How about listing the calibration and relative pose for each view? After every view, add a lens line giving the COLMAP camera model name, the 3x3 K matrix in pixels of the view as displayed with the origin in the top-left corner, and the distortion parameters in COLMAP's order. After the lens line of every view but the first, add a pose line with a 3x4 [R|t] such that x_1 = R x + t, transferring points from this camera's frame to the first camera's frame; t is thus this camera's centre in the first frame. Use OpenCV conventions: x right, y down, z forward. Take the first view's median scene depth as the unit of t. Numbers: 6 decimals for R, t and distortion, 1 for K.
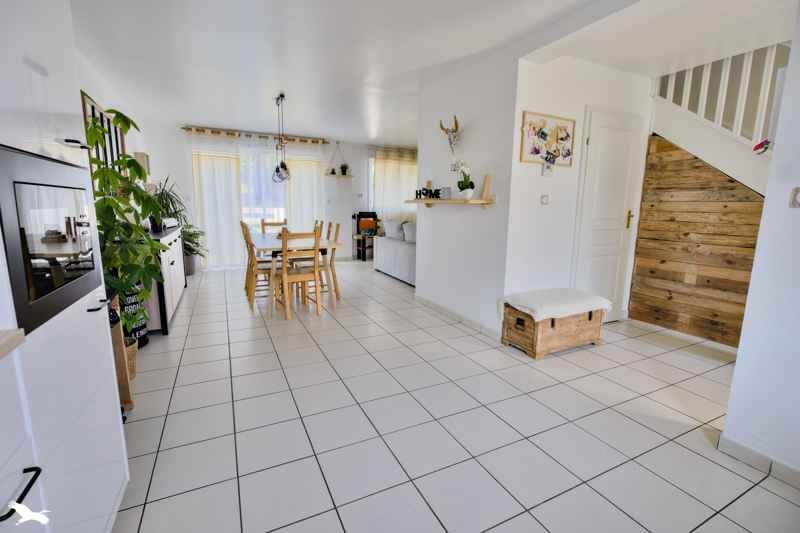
lens RADIAL K [[361.8, 0, 399.9], [0, 361.8, 266.2], [0, 0, 1]] dist [-0.018849, -0.000067]
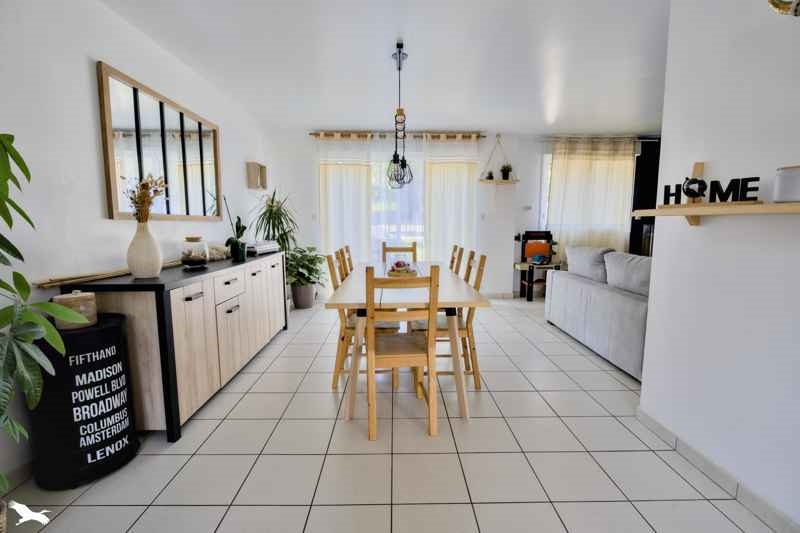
lens RADIAL K [[361.8, 0, 399.1], [0, 361.8, 264.6], [0, 0, 1]] dist [-0.018849, -0.000067]
pose [[0.900721, 0.037127, -0.432809, -0.030758], [-0.058763, 0.997596, -0.036717, -0.049204], [0.430406, 0.058505, 0.900738, 0.290092]]
